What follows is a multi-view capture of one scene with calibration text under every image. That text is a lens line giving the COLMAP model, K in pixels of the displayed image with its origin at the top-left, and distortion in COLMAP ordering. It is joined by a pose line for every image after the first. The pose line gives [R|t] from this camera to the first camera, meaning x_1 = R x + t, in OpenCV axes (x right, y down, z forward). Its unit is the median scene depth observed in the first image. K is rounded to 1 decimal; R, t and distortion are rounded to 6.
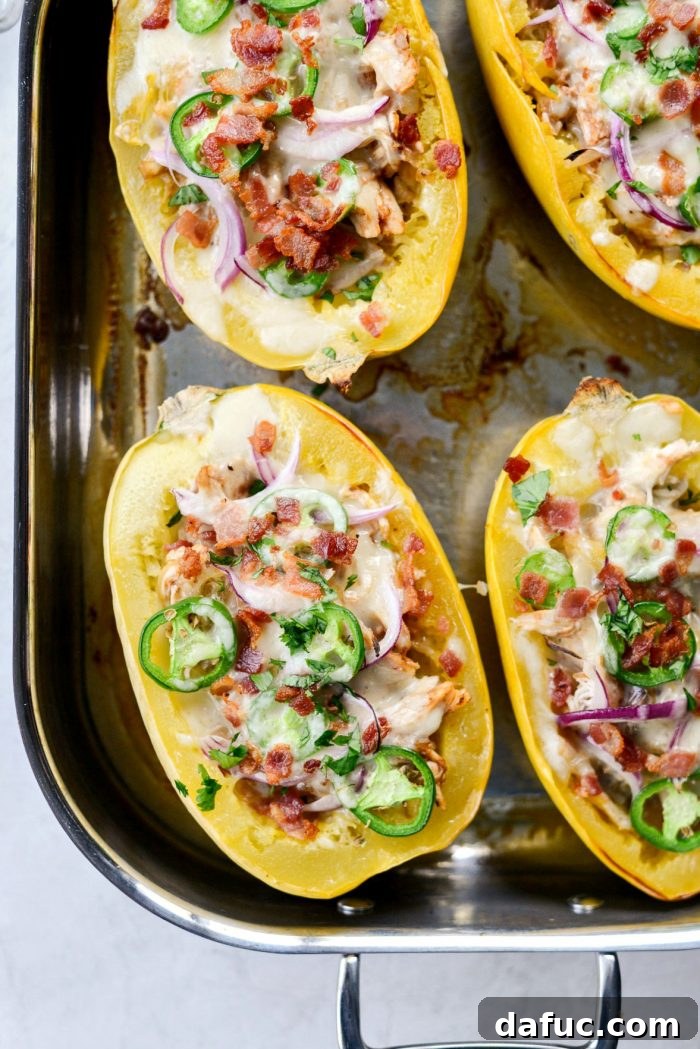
lens RADIAL K [[1742.2, 0, 350.0], [0, 1742.2, 524.5], [0, 0, 1]] dist [-0.103406, -0.047061]
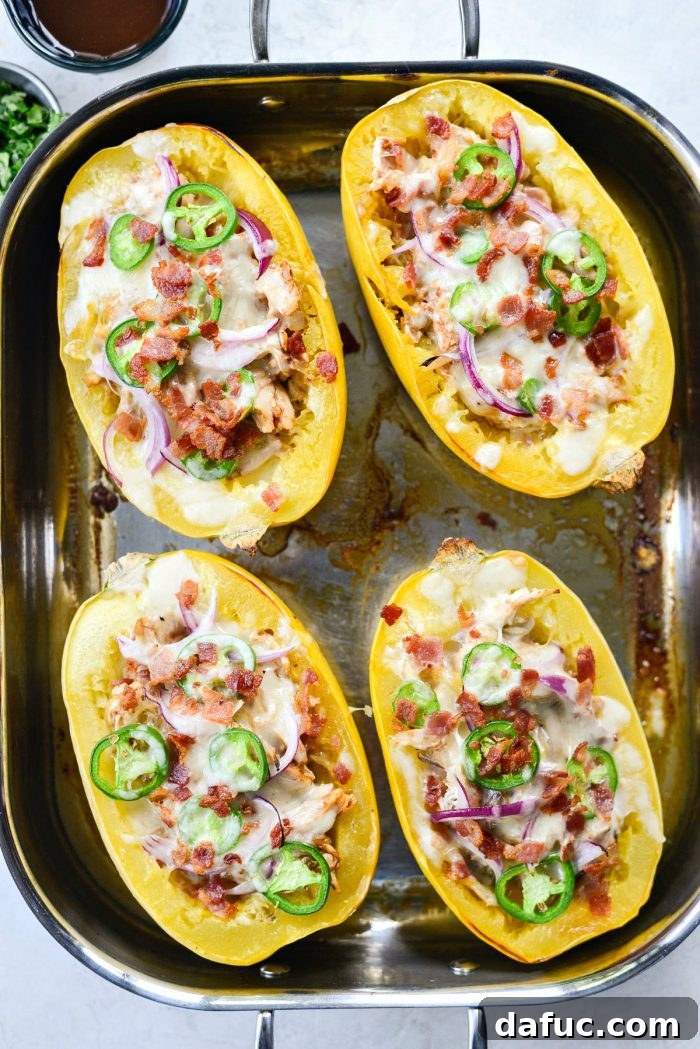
lens RADIAL K [[1742.2, 0, 350.0], [0, 1742.2, 524.5], [0, 0, 1]] dist [-0.103406, -0.047061]
pose [[0.998608, -0.025718, -0.046048, 0.125544], [0.024491, 0.999335, -0.027021, -0.063490], [0.046712, 0.025855, 0.998574, -0.237086]]
